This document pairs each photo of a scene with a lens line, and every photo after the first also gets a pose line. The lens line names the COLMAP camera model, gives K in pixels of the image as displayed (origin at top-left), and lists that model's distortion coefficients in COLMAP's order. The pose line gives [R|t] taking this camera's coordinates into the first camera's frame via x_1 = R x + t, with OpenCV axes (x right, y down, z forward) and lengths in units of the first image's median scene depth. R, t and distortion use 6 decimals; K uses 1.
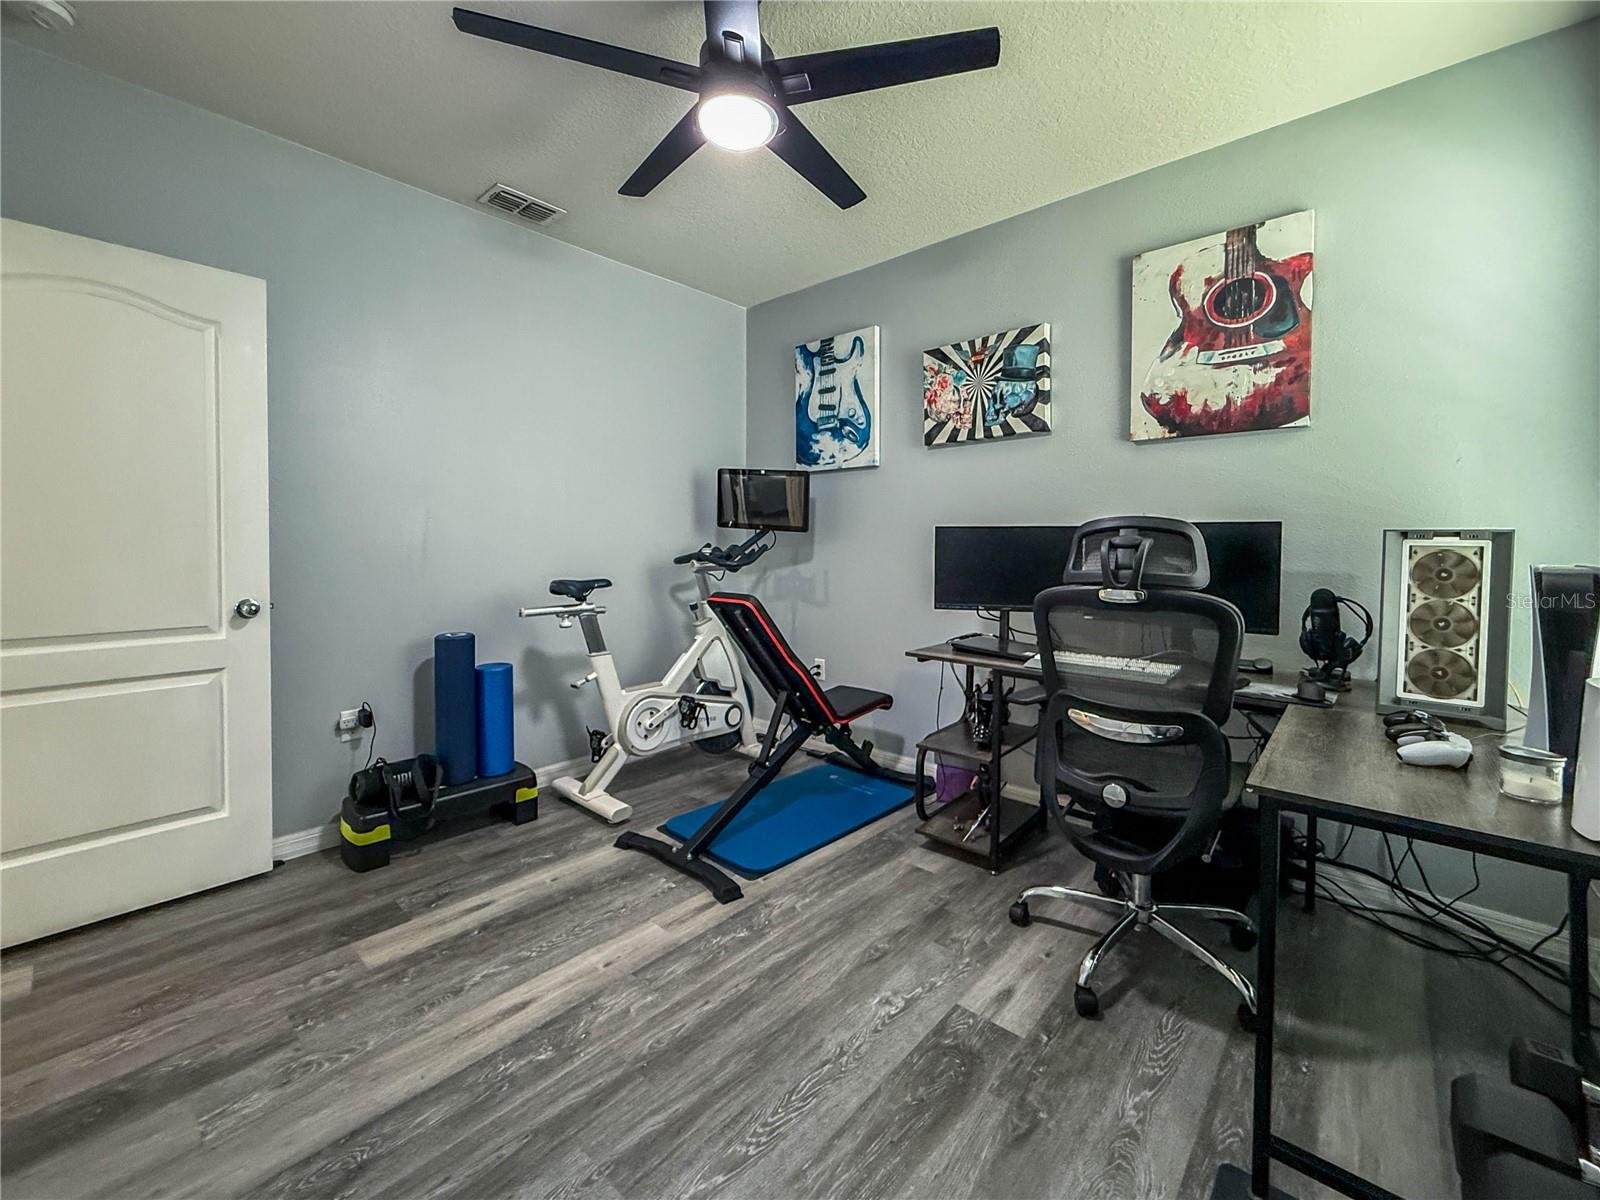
lens RADIAL K [[661.5, 0, 798.6], [0, 661.5, 569.9], [0, 0, 1]] dist [0.001841, 0.000244]
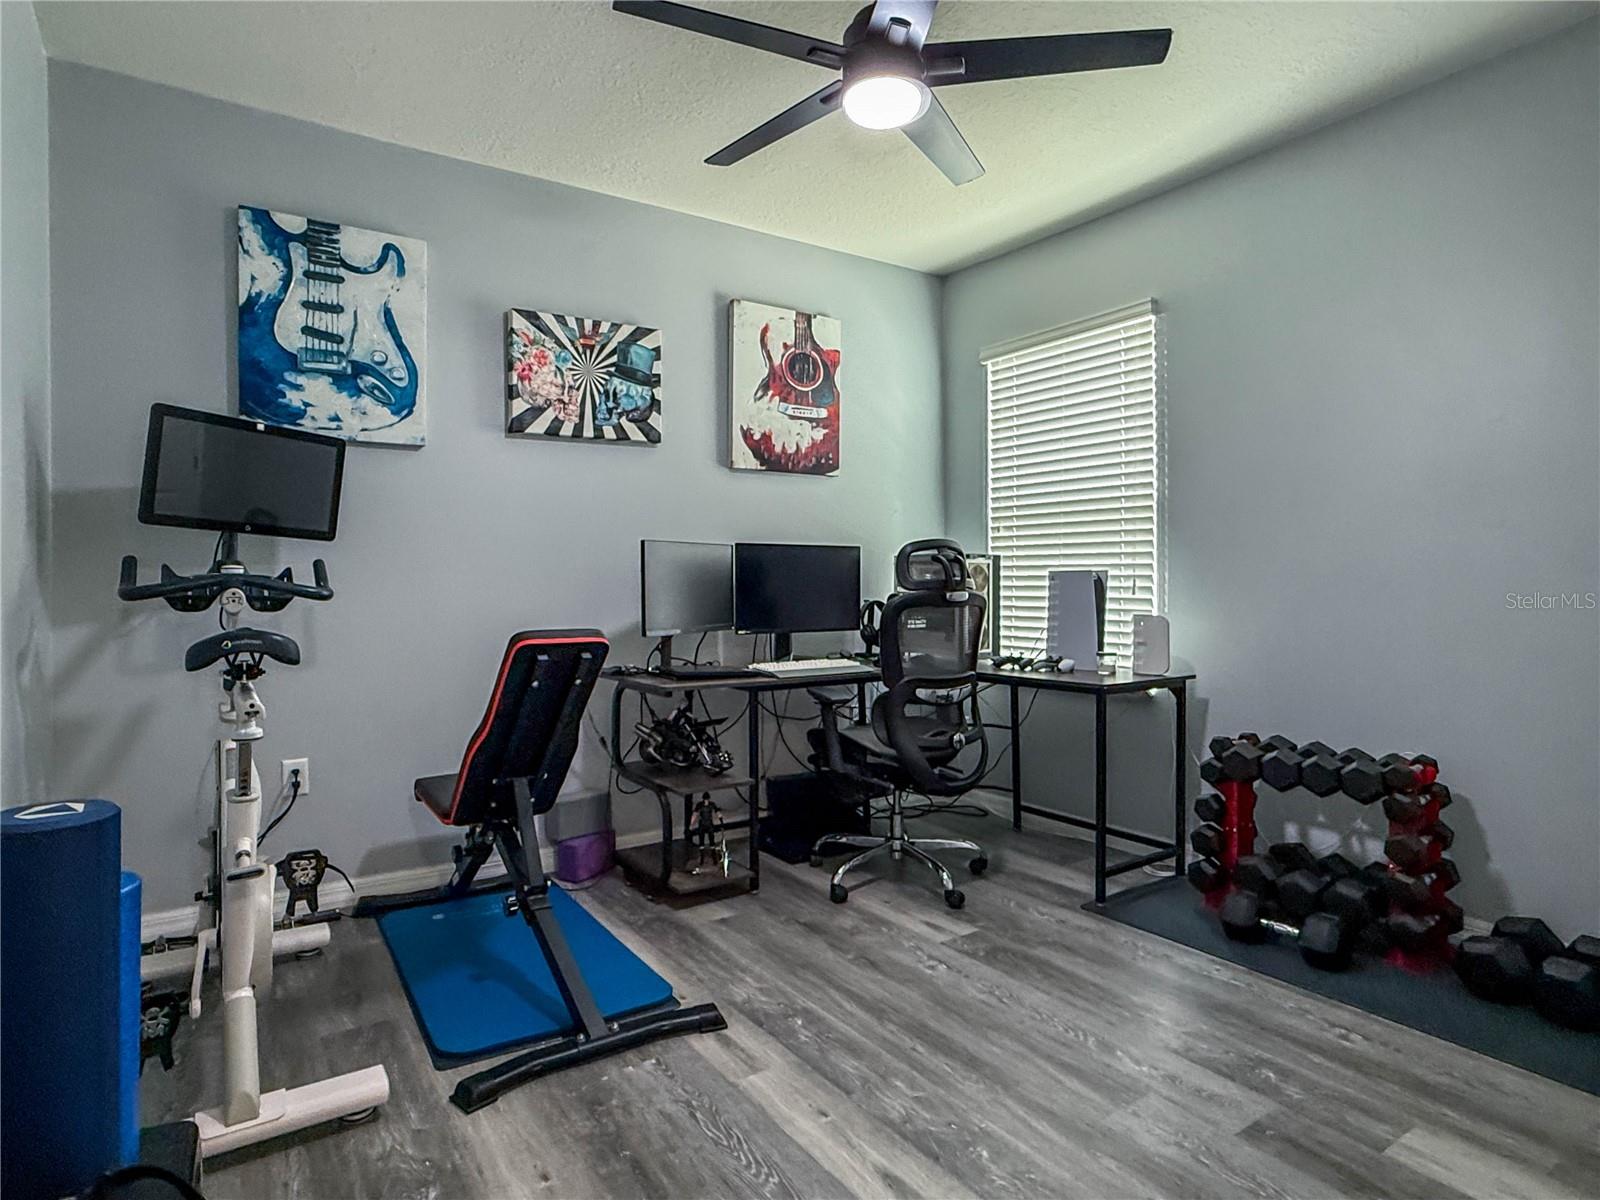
lens RADIAL K [[895.7, 0, 800.0], [0, 895.7, 600.0], [0, 0, 1]] dist [-0.006547, 0.000105]
pose [[0.245894, -0.032070, 0.968766, -0.815020], [0.043112, 0.998825, 0.022122, -0.005307], [-0.968337, 0.036326, 0.246988, 0.489923]]
